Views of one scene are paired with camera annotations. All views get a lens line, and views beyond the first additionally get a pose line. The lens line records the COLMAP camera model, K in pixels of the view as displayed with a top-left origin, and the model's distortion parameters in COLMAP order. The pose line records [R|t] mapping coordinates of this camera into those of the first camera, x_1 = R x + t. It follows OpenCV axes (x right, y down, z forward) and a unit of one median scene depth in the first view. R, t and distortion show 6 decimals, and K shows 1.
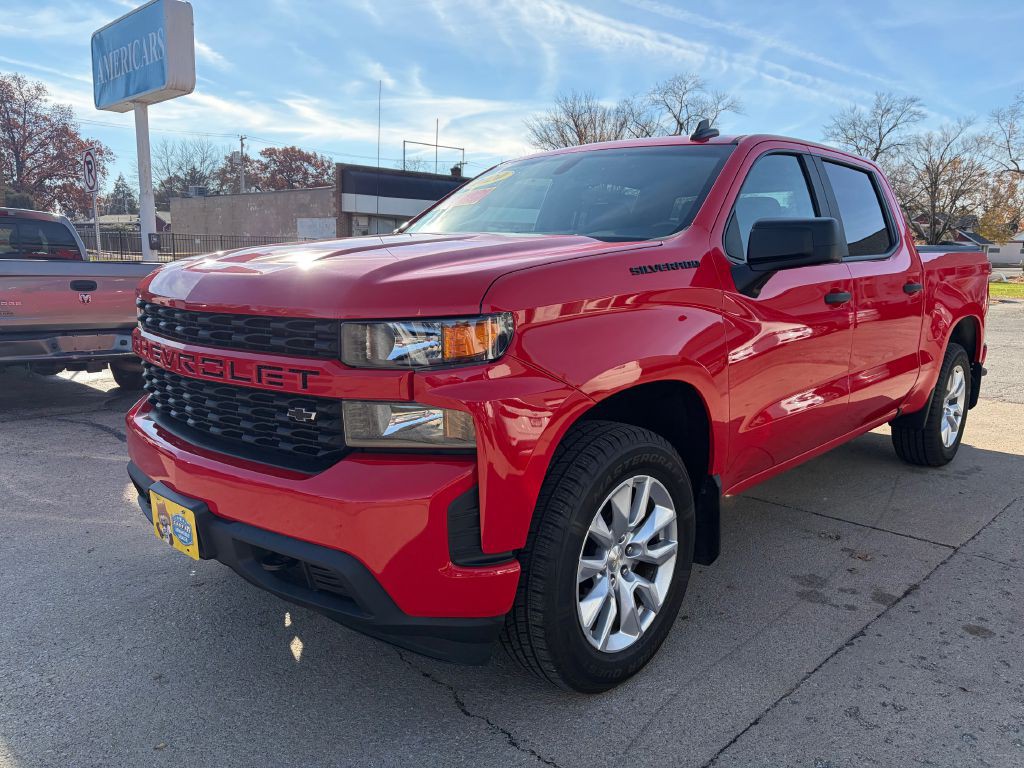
lens RADIAL K [[772.3, 0, 512.0], [0, 772.3, 374.3], [0, 0, 1]] dist [0.025550, -0.002962]
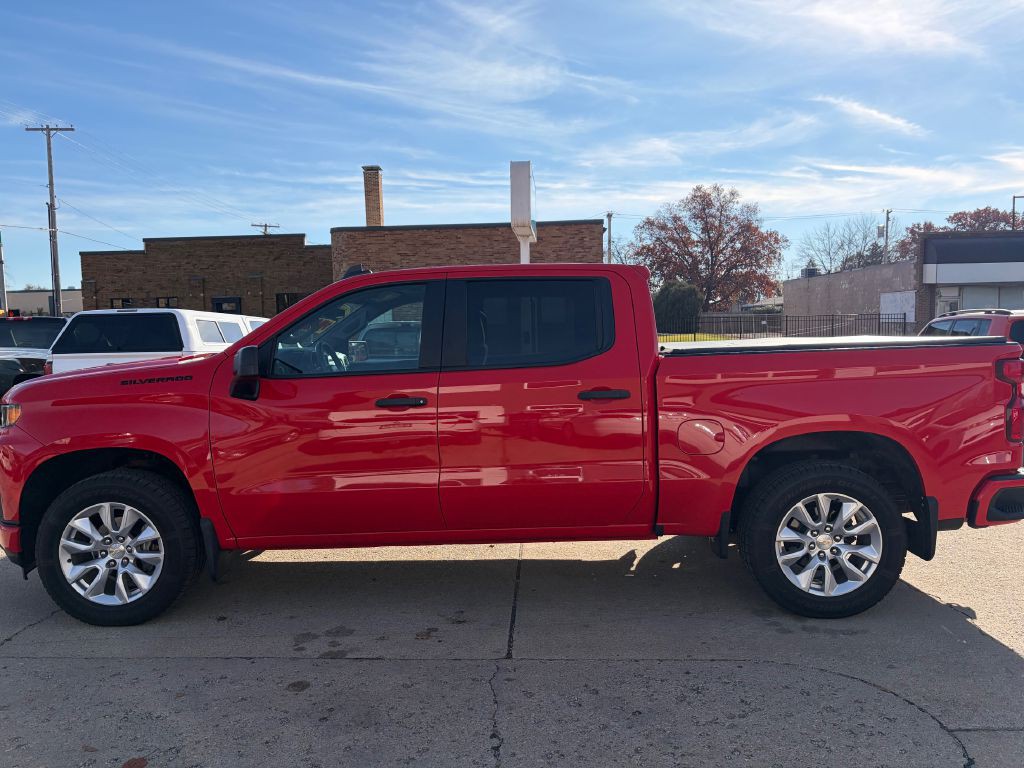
lens RADIAL K [[773.7, 0, 512.0], [0, 773.7, 384.0], [0, 0, 1]] dist [0.047611, -0.043370]
pose [[0.666938, 0.024001, -0.744727, 0.101793], [-0.085669, 0.995323, -0.044644, -0.006313], [0.740172, 0.093575, 0.665874, 0.024194]]
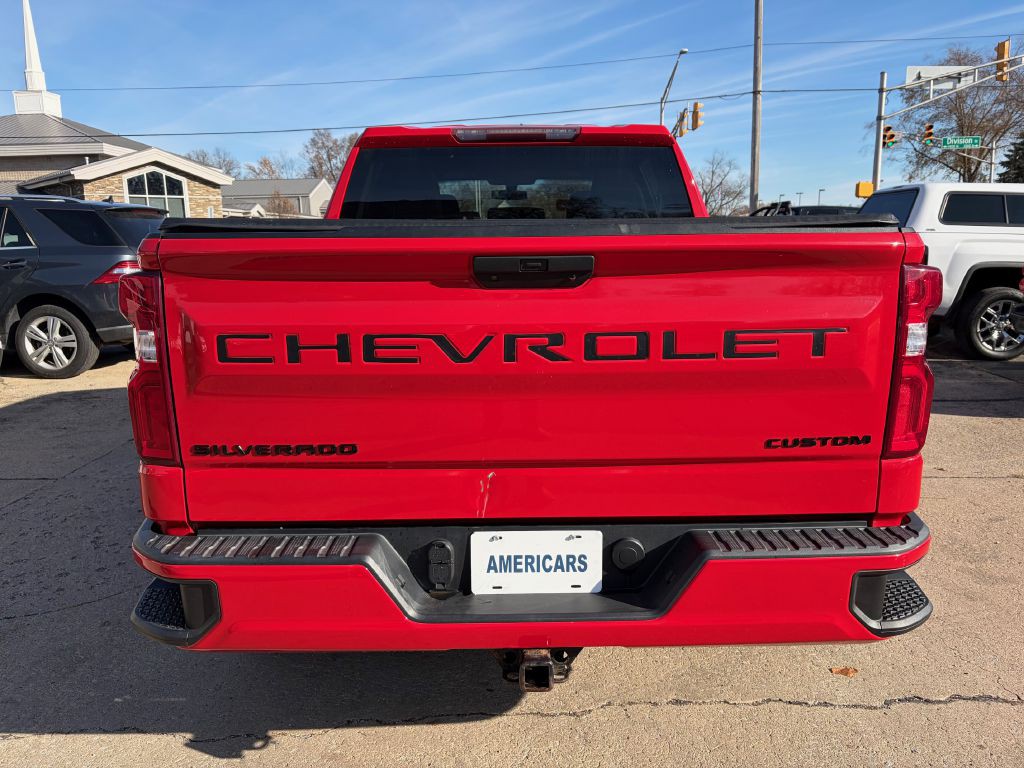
lens RADIAL K [[773.7, 0, 512.0], [0, 773.7, 384.0], [0, 0, 1]] dist [0.047611, -0.043370]
pose [[-0.725646, 0.124908, -0.676636, 0.087239], [-0.107912, 0.950556, 0.291202, -0.025397], [0.679554, 0.284327, -0.676288, 0.161124]]
